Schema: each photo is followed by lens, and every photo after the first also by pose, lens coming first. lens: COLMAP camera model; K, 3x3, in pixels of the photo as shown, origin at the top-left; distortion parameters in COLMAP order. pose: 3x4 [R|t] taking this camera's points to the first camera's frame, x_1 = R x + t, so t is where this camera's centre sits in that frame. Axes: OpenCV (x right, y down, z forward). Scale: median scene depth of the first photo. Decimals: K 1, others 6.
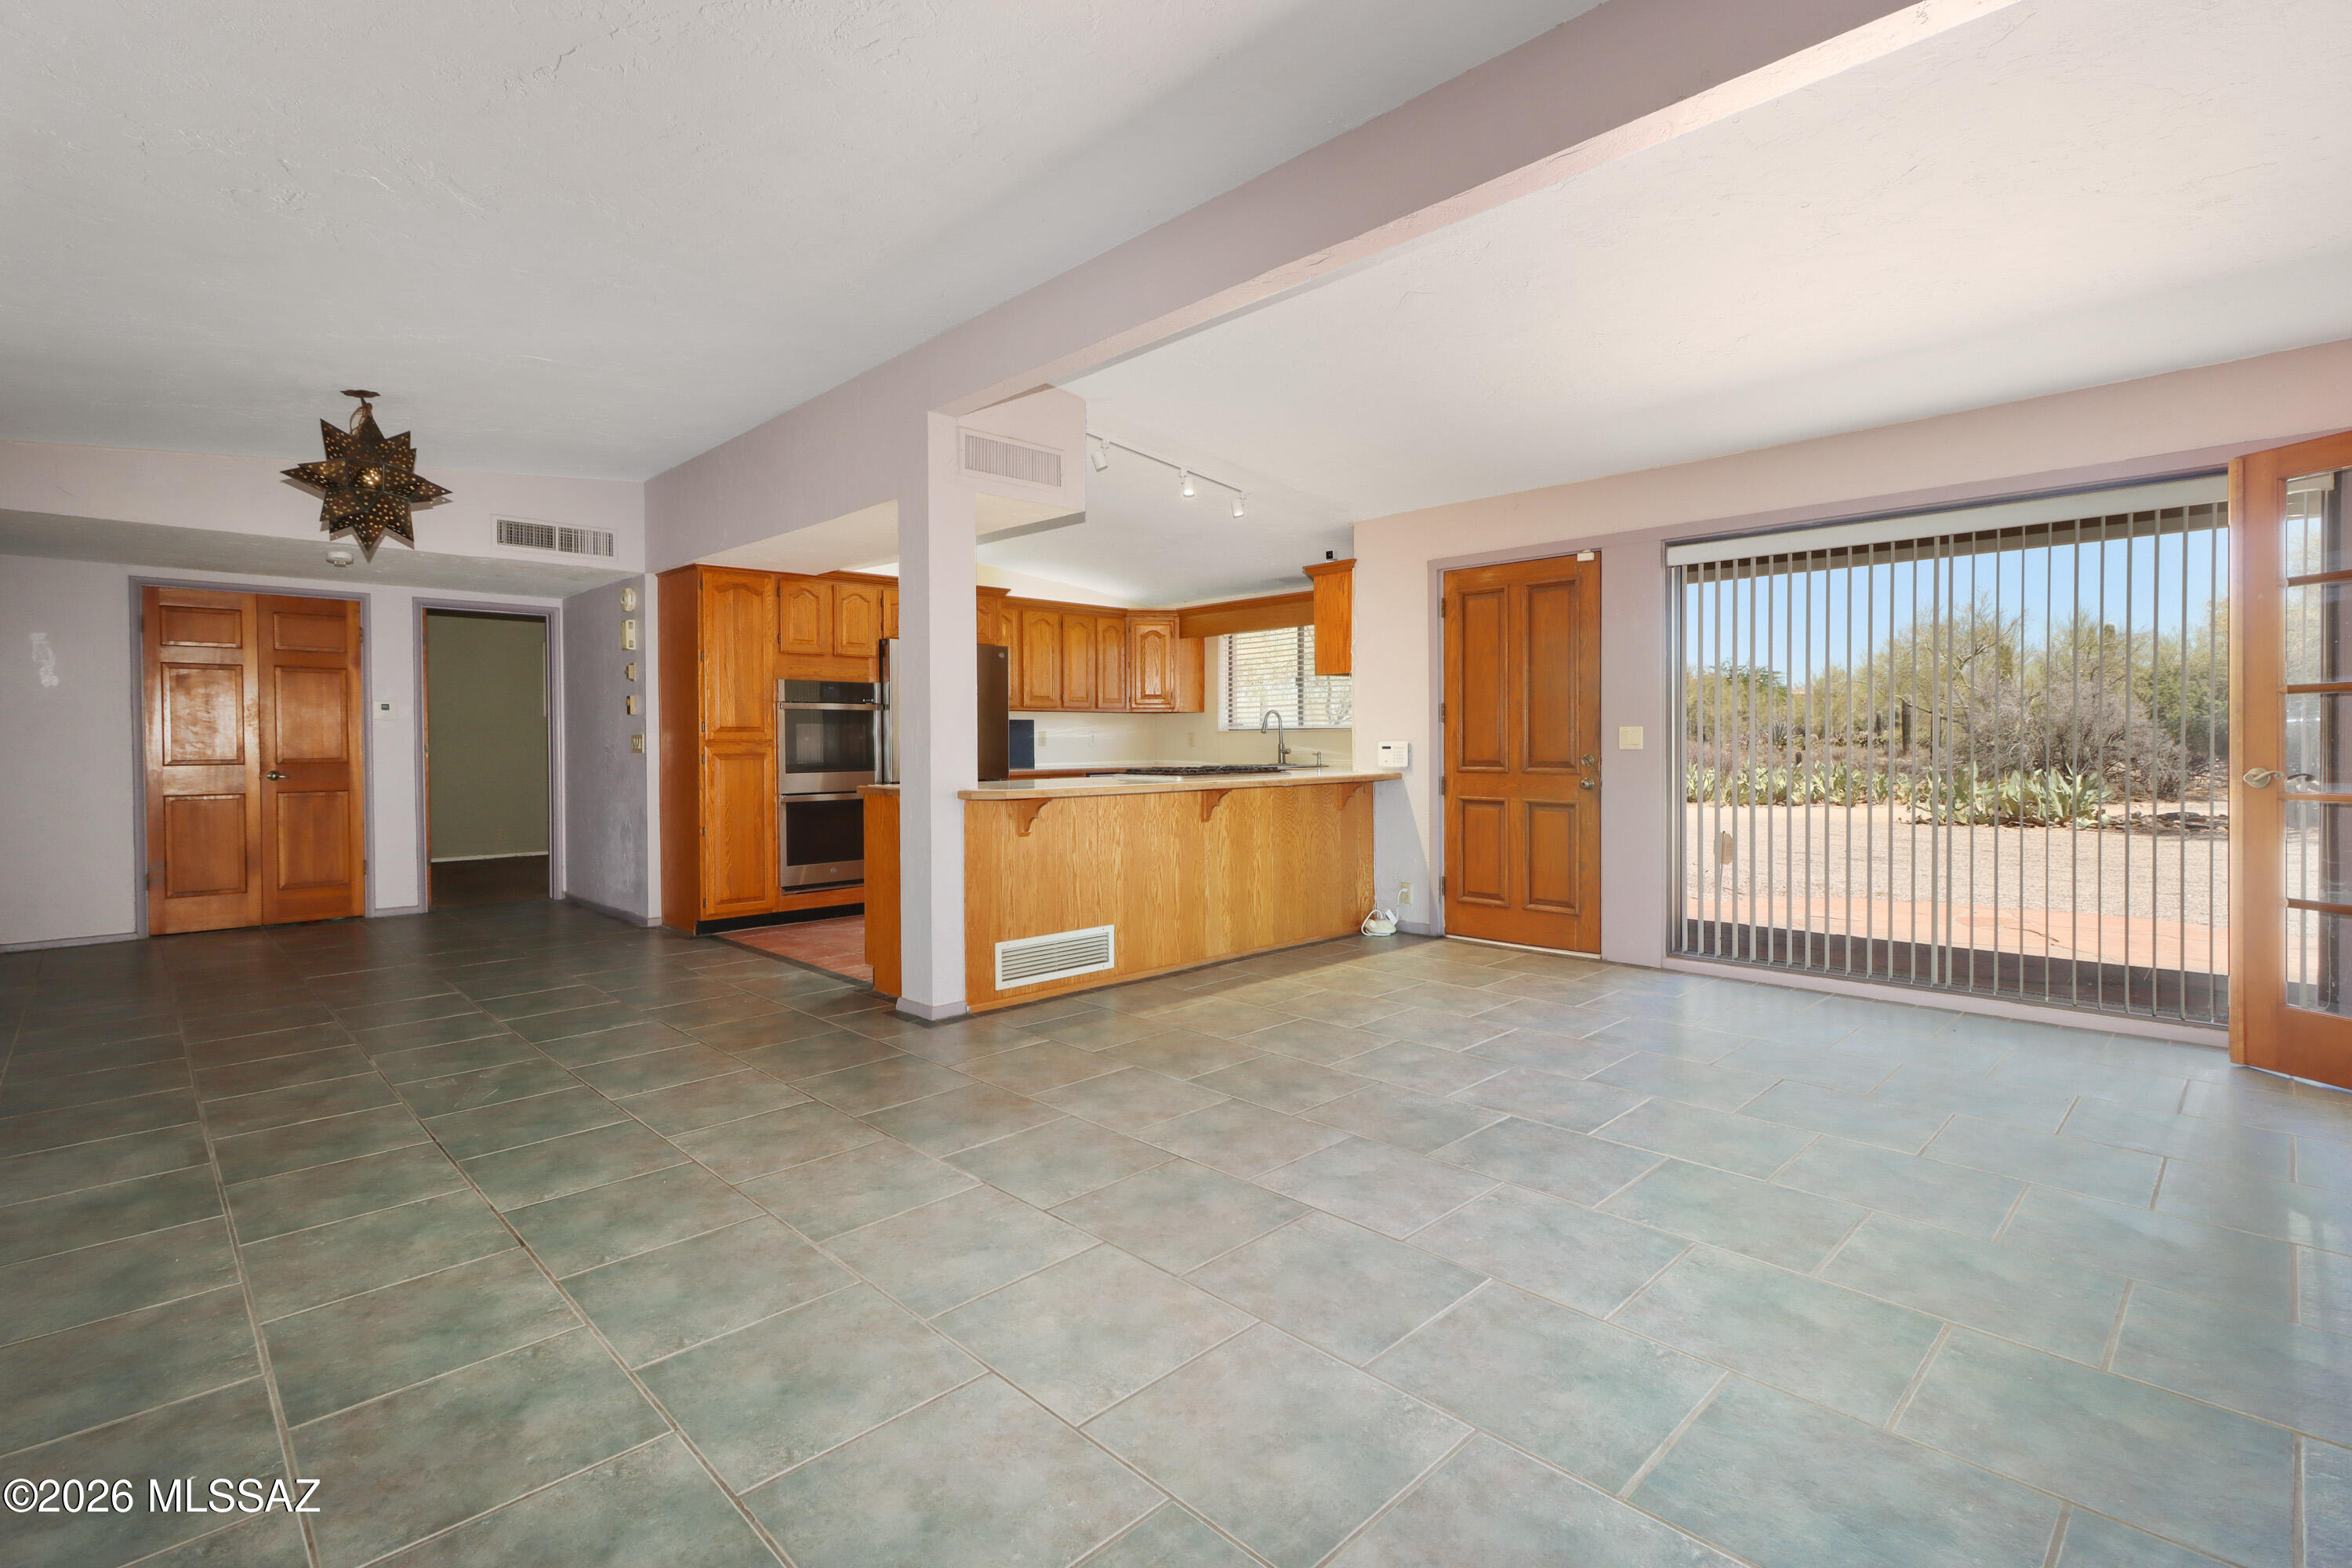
lens RADIAL K [[1096.7, 0, 1180.9], [0, 1096.7, 748.0], [0, 0, 1]] dist [0.010489, -0.000044]
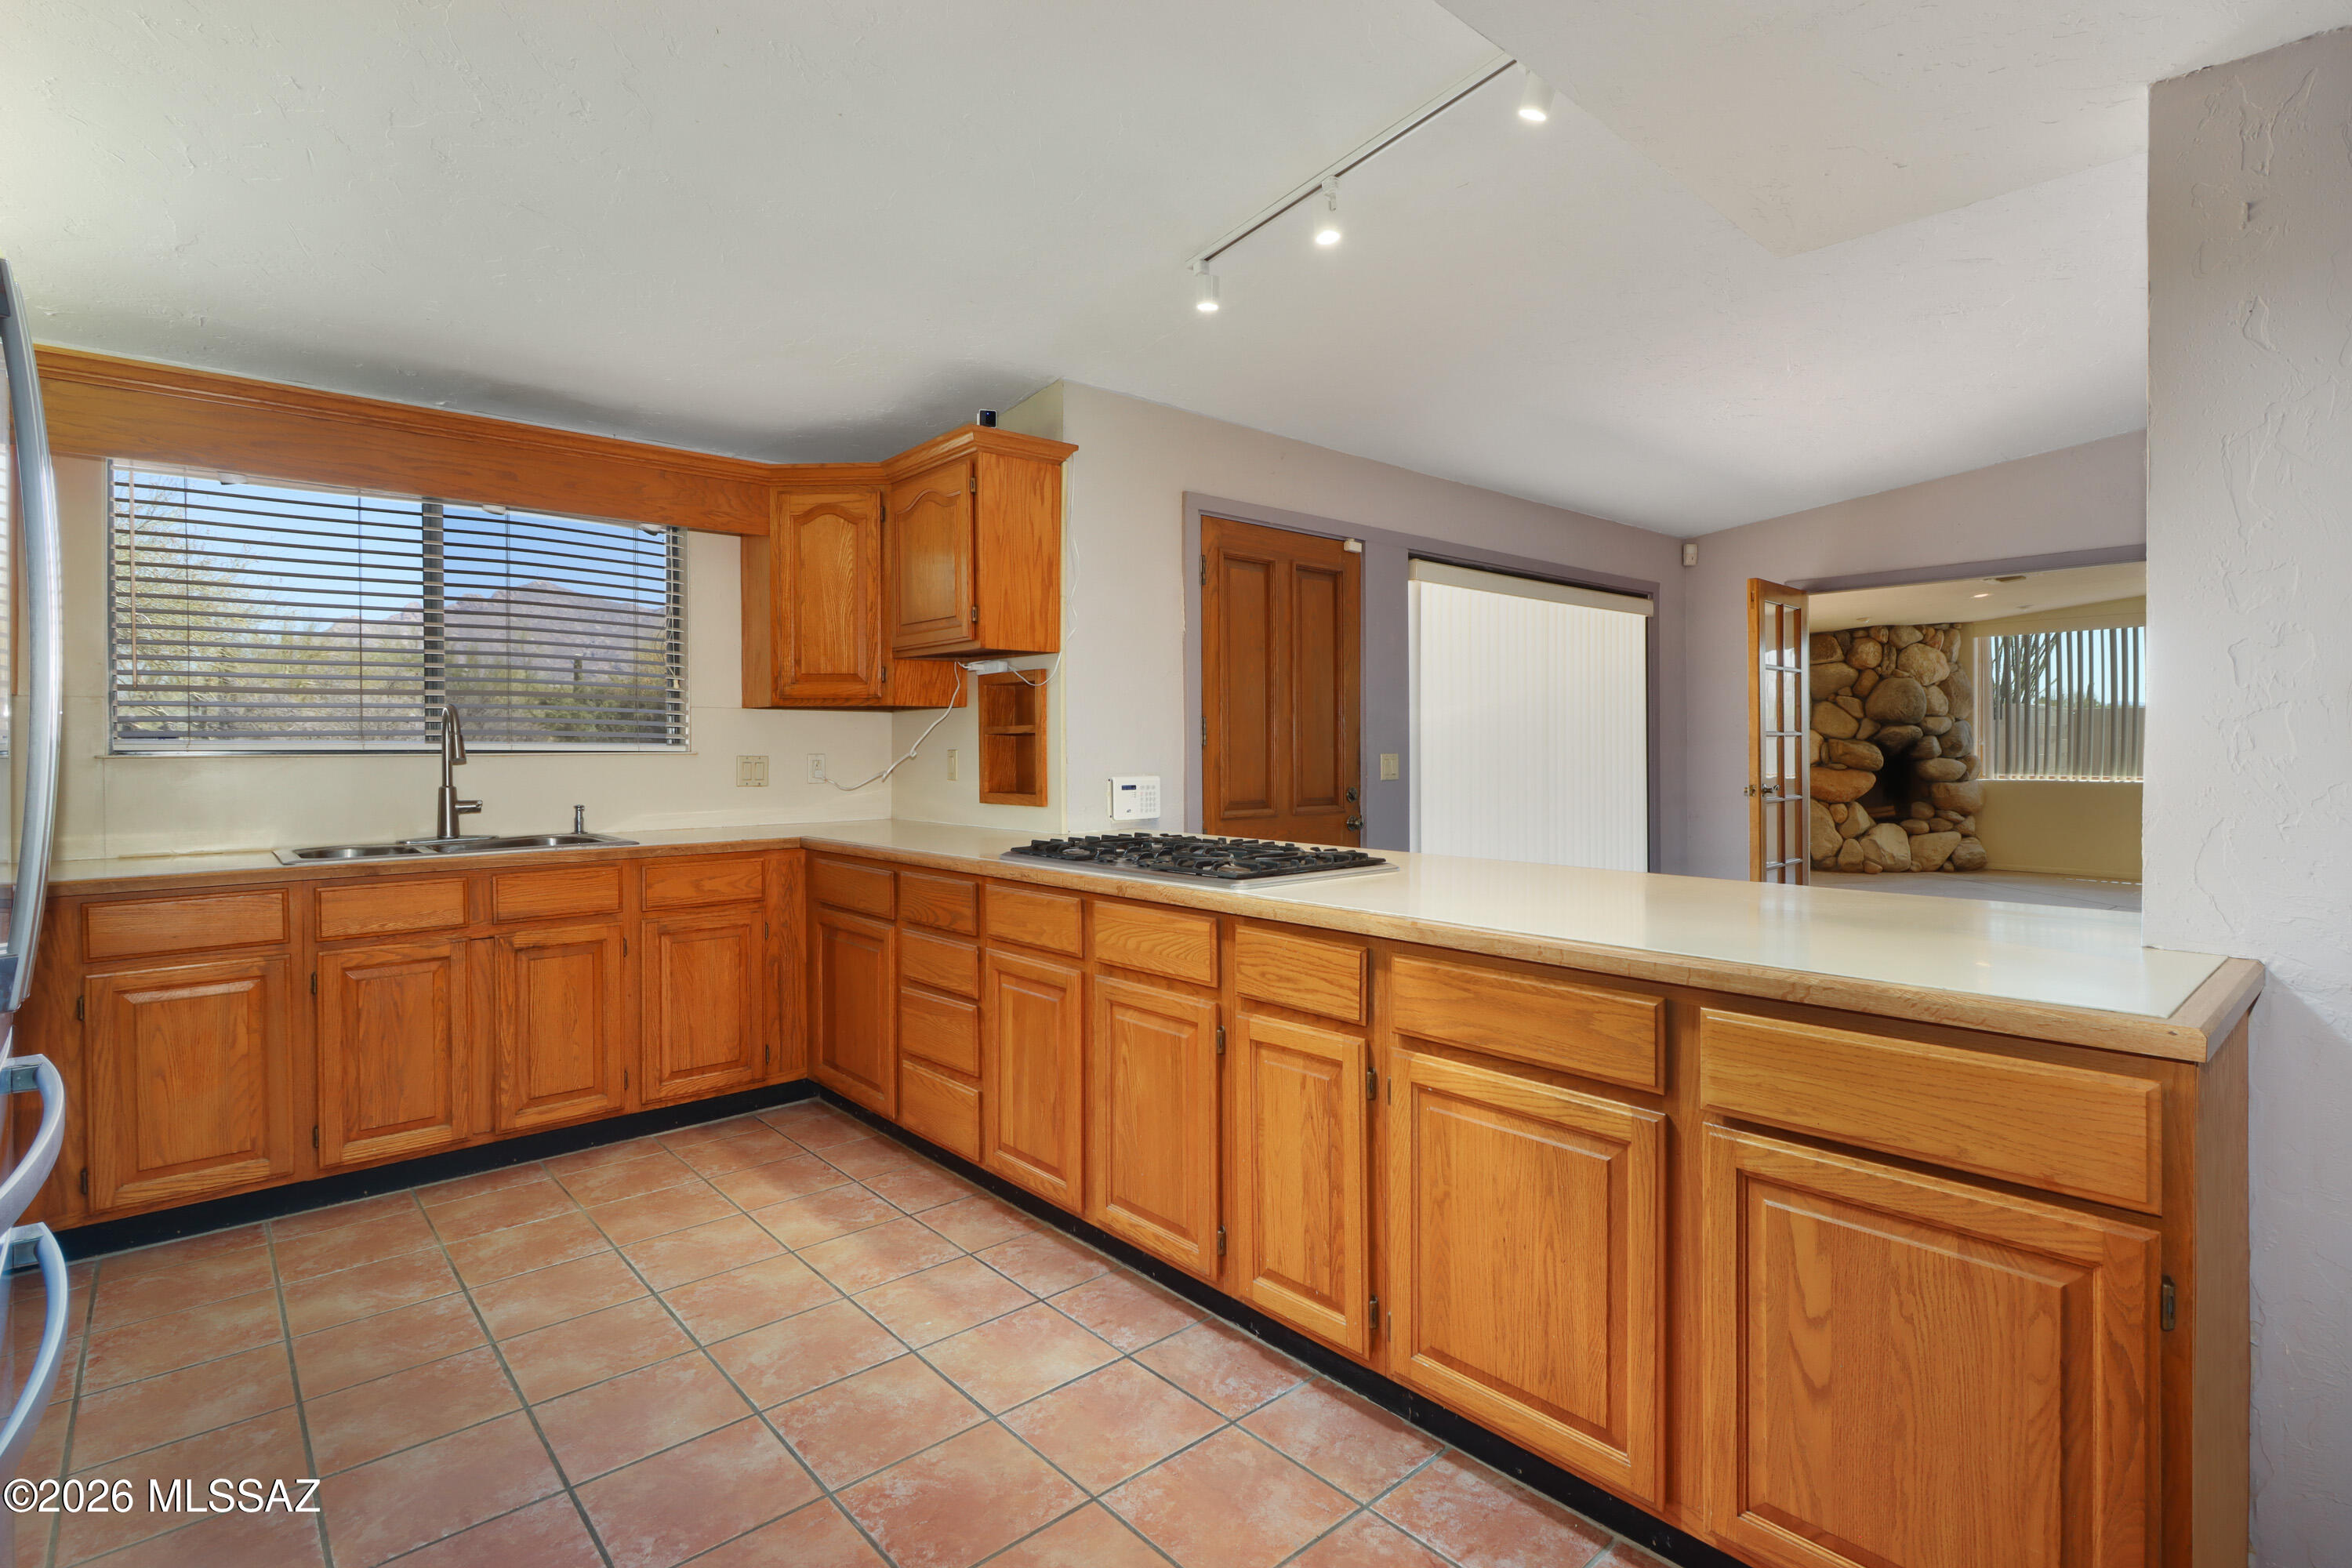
lens RADIAL K [[1131.7, 0, 1206.7], [0, 1131.7, 750.7], [0, 0, 1]] dist [-0.001215, -0.000226]
pose [[0.046309, 0.000978, 0.998927, -0.455697], [0.007848, 0.999968, -0.001343, -0.021465], [-0.998896, 0.007902, 0.046300, 1.025960]]
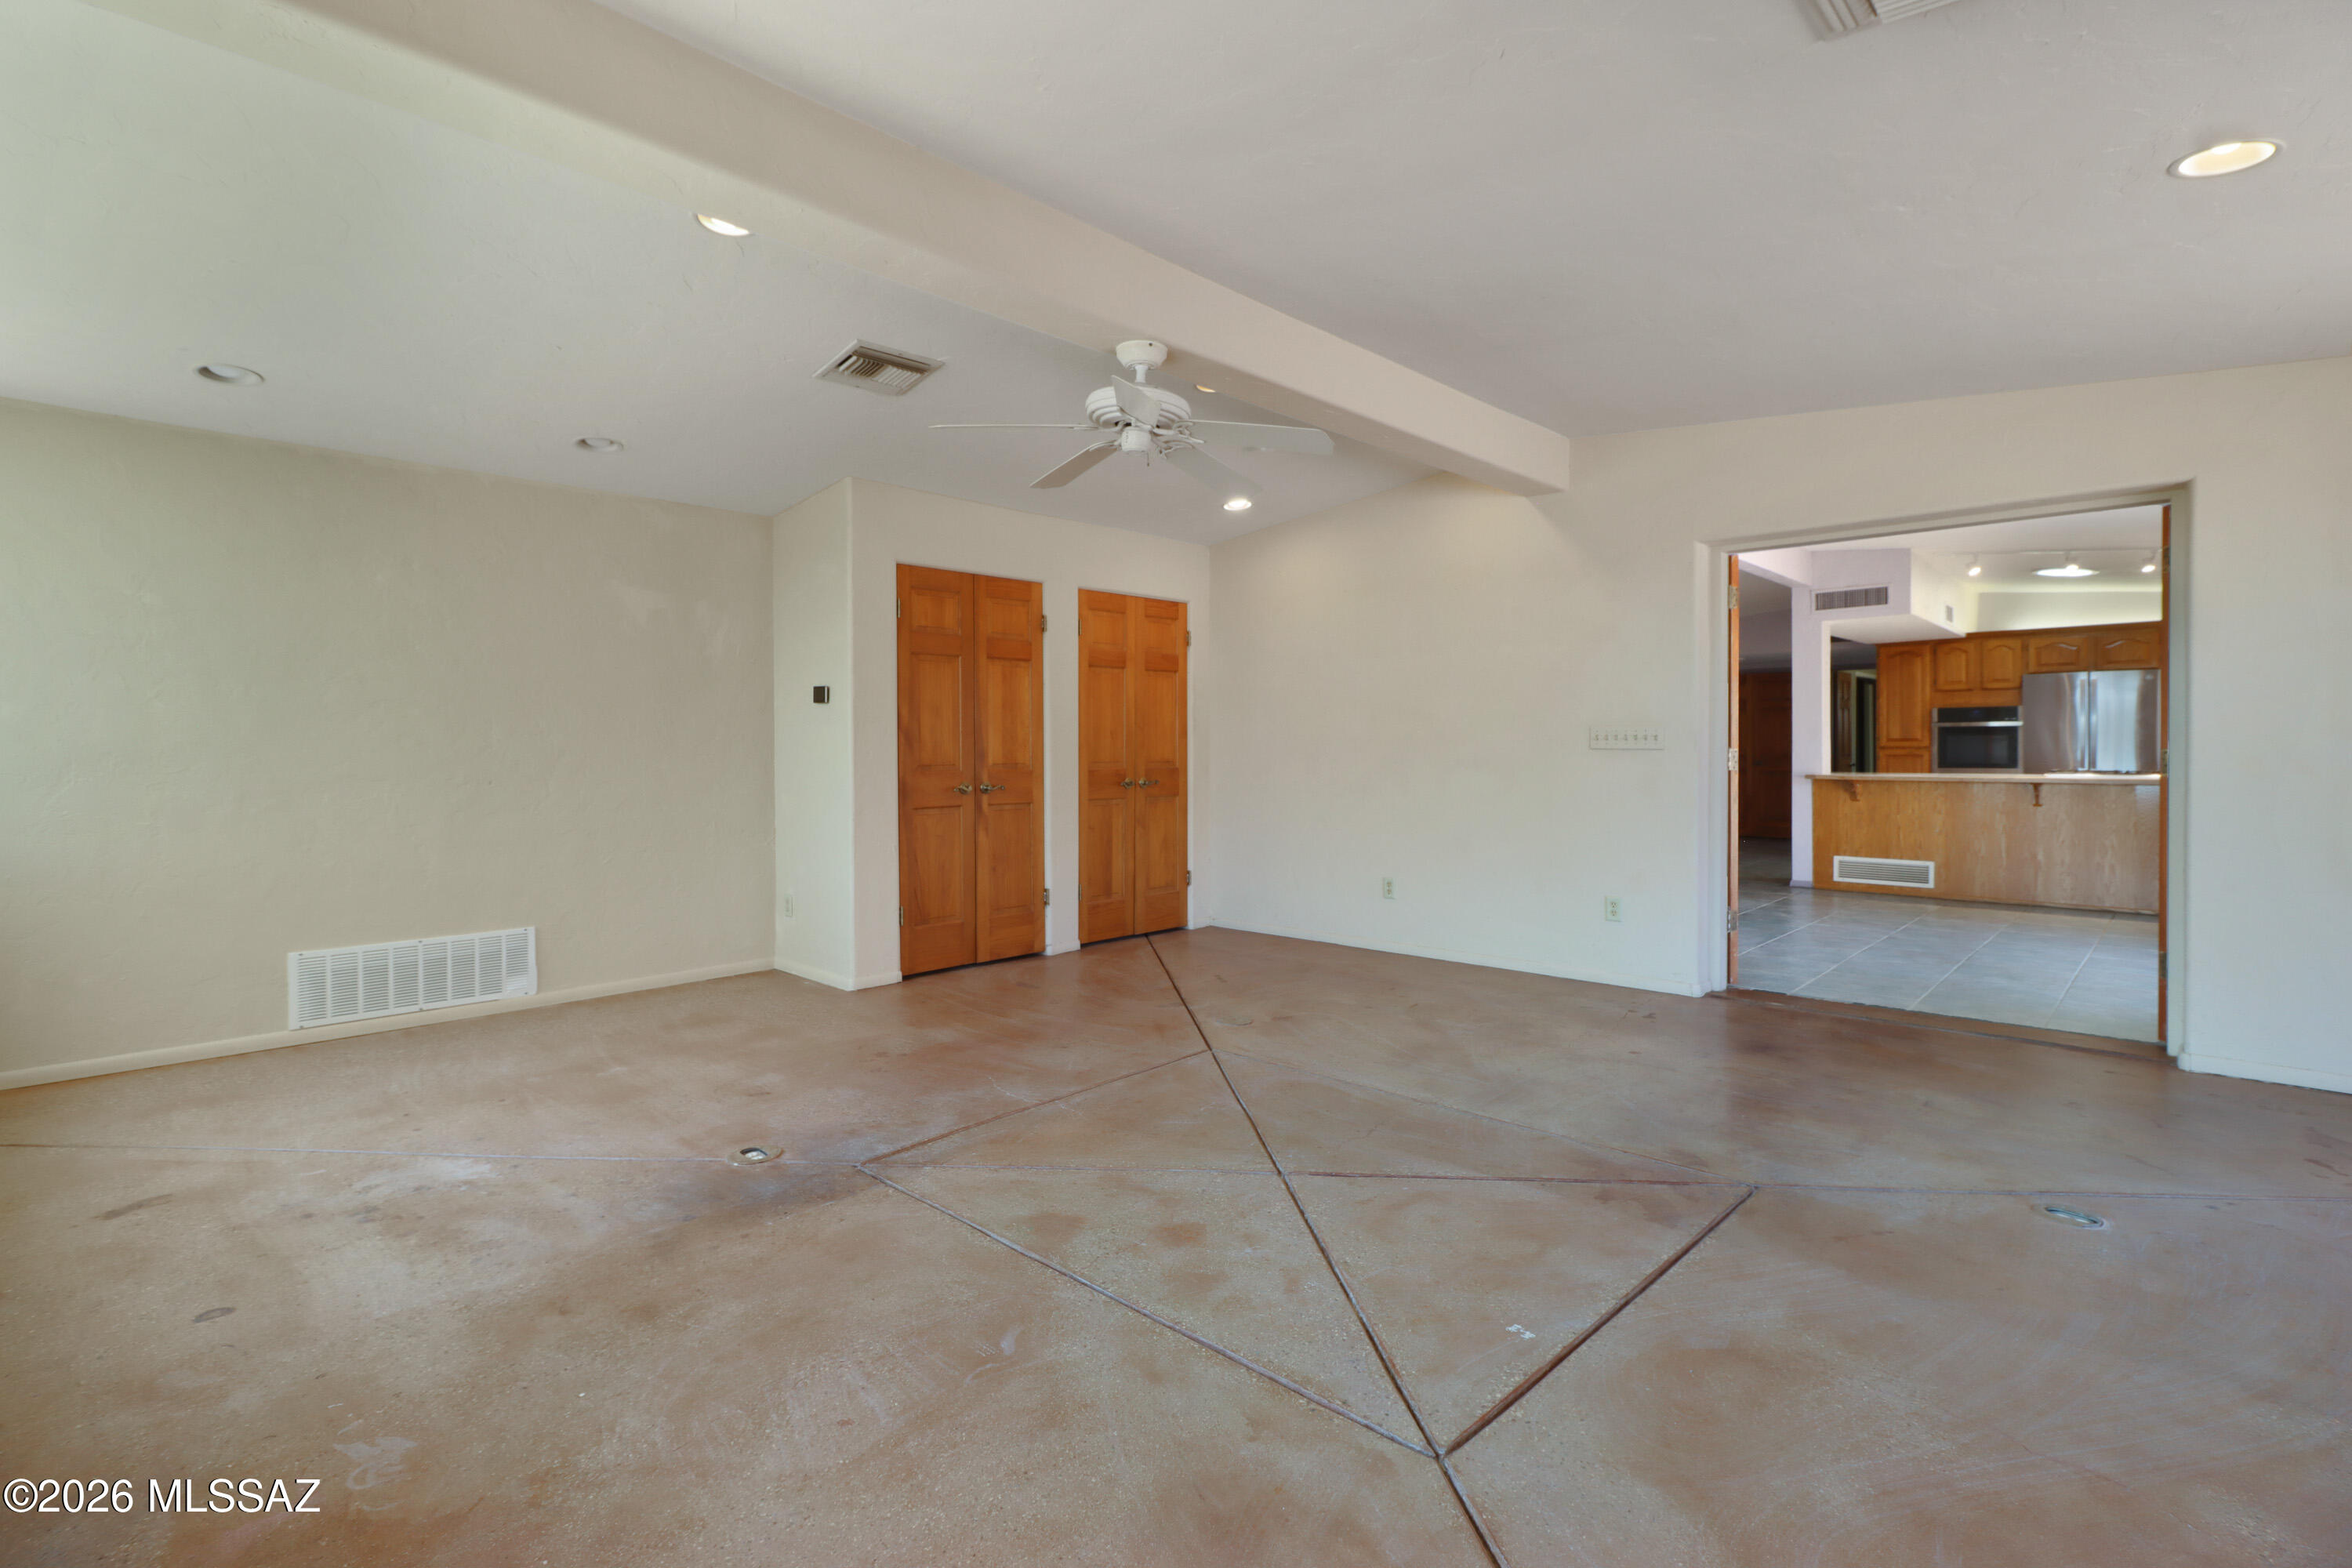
lens RADIAL K [[1096.7, 0, 1180.9], [0, 1096.7, 748.0], [0, 0, 1]] dist [0.010489, -0.000044]
pose [[0.029378, 0.005170, -0.999555, 1.347718], [-0.004701, 0.999976, 0.005034, -0.009585], [0.999557, 0.004551, 0.029401, -0.143846]]
